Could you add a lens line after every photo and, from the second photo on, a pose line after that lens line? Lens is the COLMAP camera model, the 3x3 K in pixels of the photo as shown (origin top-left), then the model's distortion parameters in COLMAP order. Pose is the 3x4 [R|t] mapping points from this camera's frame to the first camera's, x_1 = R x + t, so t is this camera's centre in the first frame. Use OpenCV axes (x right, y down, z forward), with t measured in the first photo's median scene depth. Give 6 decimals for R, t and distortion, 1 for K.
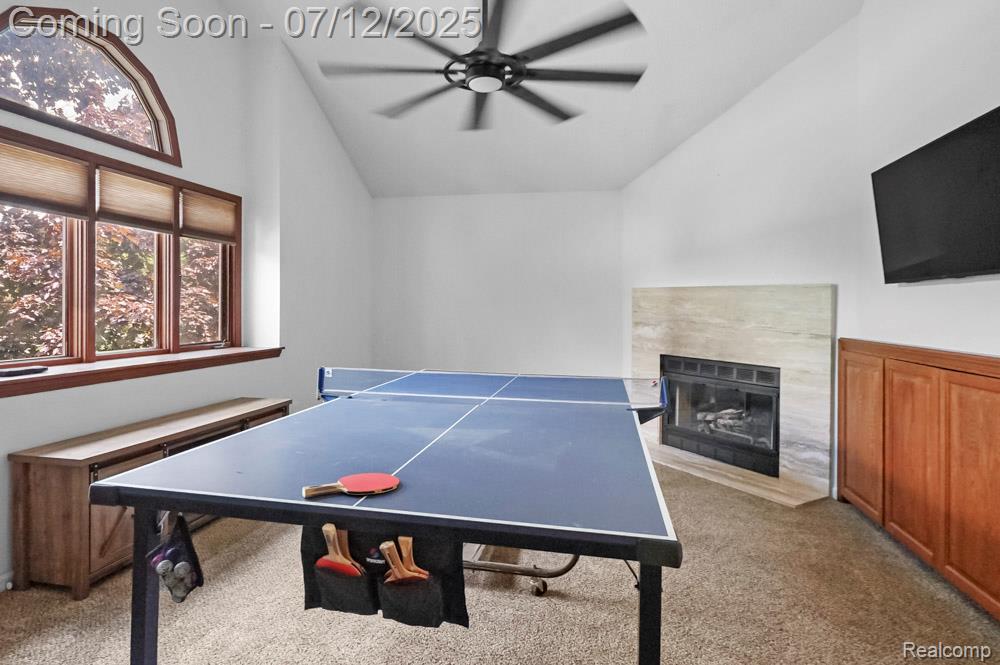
lens RADIAL K [[529.1, 0, 497.7], [0, 529.1, 308.3], [0, 0, 1]] dist [-0.000936, -0.000680]
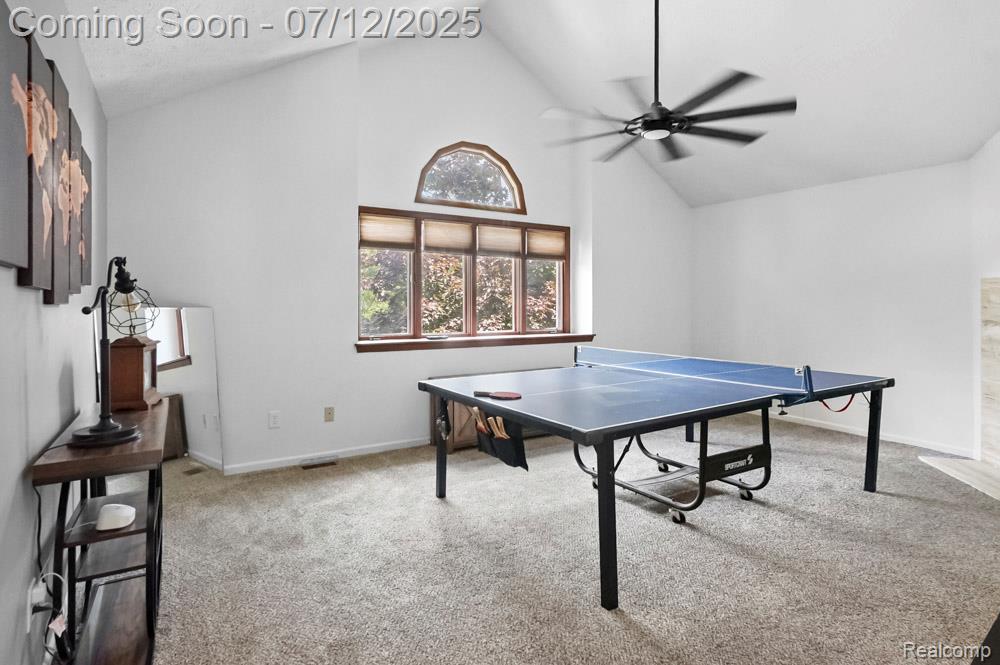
lens RADIAL K [[515.3, 0, 491.5], [0, 515.3, 305.5], [0, 0, 1]] dist [0.003306, 0.000200]
pose [[0.708030, -0.005669, -0.706160, 0.412857], [0.005399, 0.999982, -0.002614, 0.001817], [0.706162, -0.001961, 0.708048, -0.147614]]
